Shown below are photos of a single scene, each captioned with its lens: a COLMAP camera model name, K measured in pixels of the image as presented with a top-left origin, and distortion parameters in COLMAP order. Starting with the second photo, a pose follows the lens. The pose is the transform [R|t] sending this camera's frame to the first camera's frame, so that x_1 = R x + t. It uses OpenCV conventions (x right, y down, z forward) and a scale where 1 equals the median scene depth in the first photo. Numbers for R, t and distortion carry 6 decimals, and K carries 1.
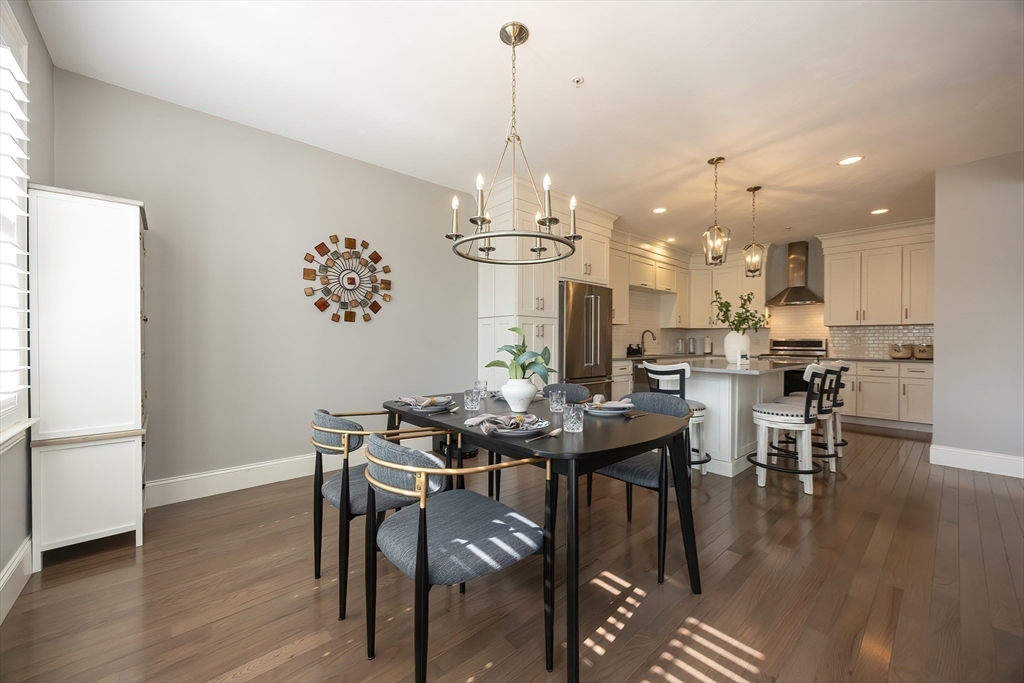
lens RADIAL K [[390.2, 0, 509.9], [0, 390.2, 340.5], [0, 0, 1]] dist [0.000074, -0.002102]
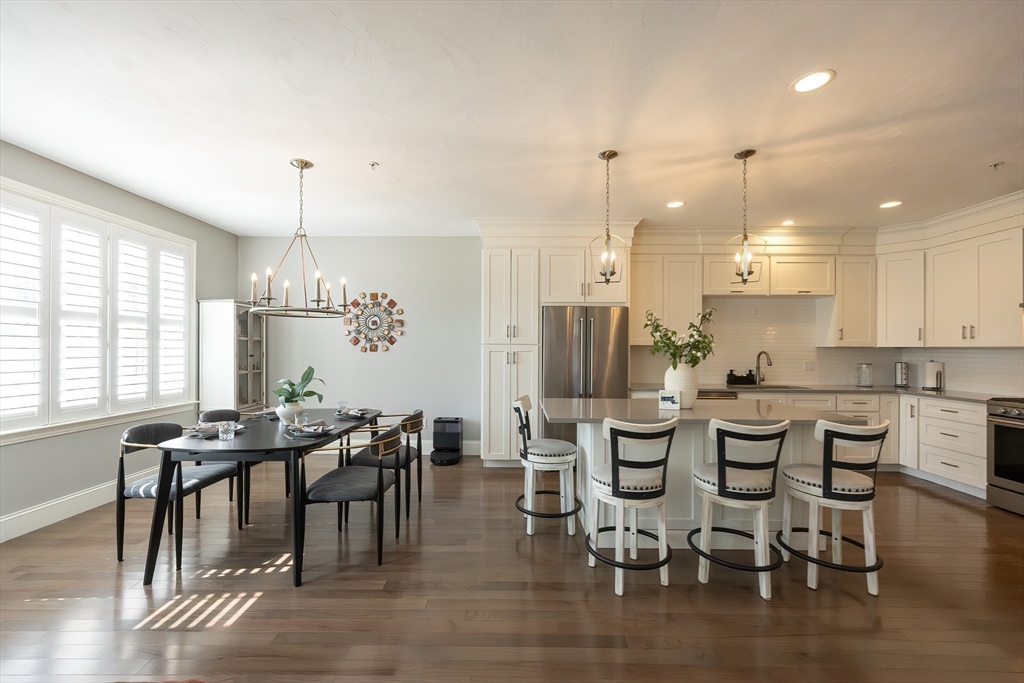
lens RADIAL K [[390.2, 0, 512.1], [0, 390.2, 350.8], [0, 0, 1]] dist [0.000074, -0.002102]
pose [[0.746434, 0.004612, -0.665443, 0.750614], [-0.001309, 0.999984, 0.005462, -0.047977], [0.665458, -0.003206, 0.746429, 0.216791]]
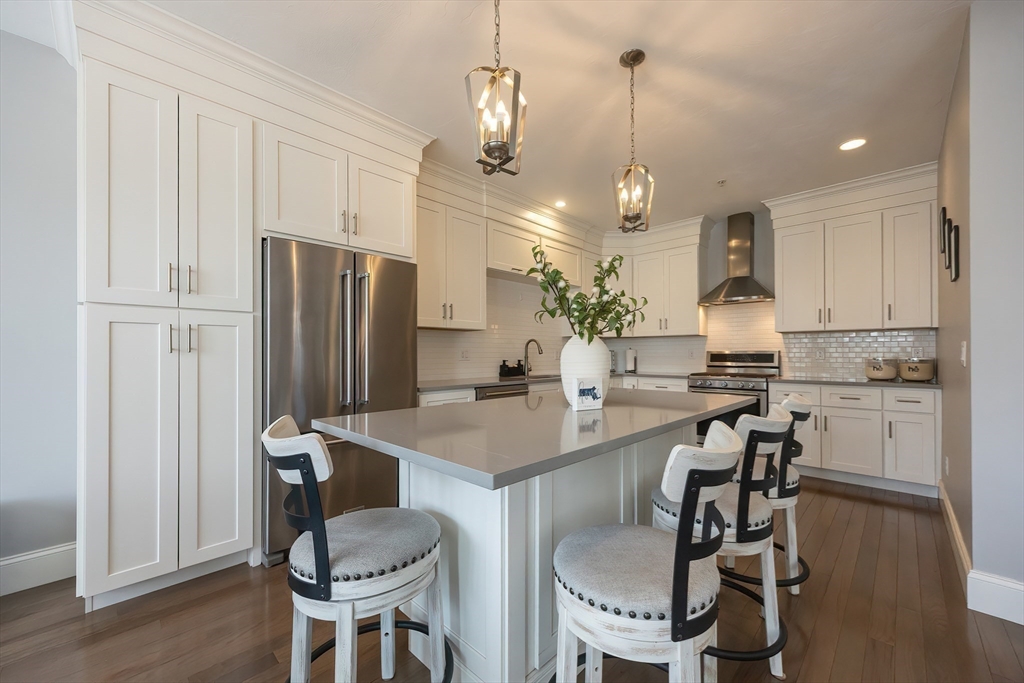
lens RADIAL K [[390.2, 0, 522.5], [0, 390.2, 353.7], [0, 0, 1]] dist [0.000074, -0.002102]
pose [[0.996491, -0.007134, 0.083396, 0.426959], [0.007118, 0.999975, 0.000500, -0.003273], [-0.083398, 0.000096, 0.996516, 0.492915]]
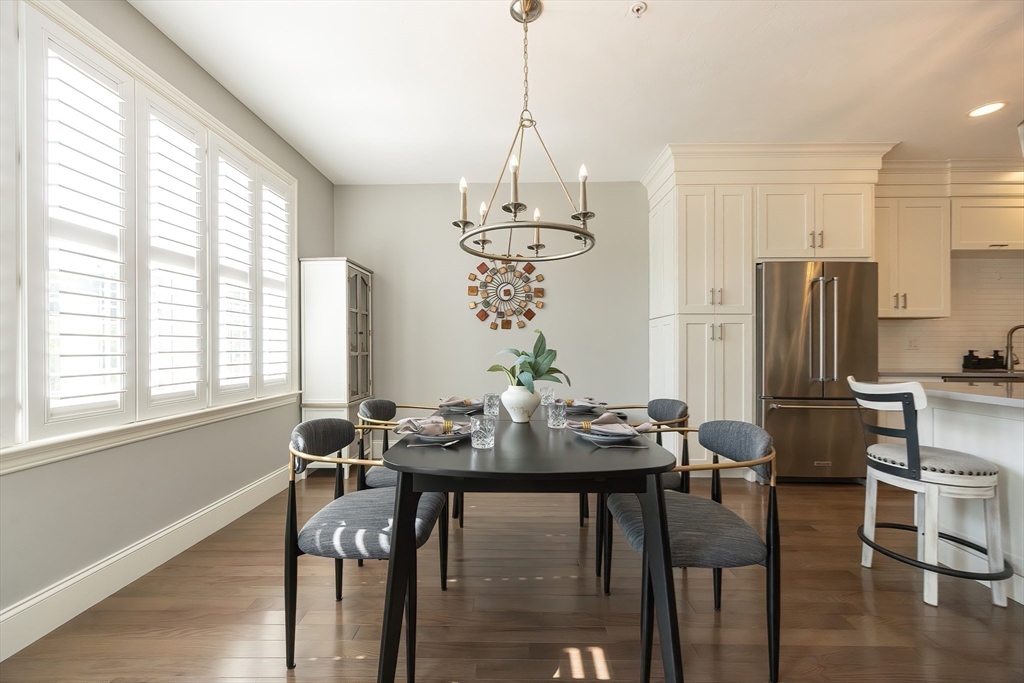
lens RADIAL K [[390.2, 0, 511.7], [0, 390.2, 345.1], [0, 0, 1]] dist [0.000074, -0.002102]
pose [[0.735868, -0.007296, -0.677086, 0.292678], [0.003335, 0.999969, -0.007151, 0.005026], [0.677117, 0.003005, 0.735869, 0.149972]]
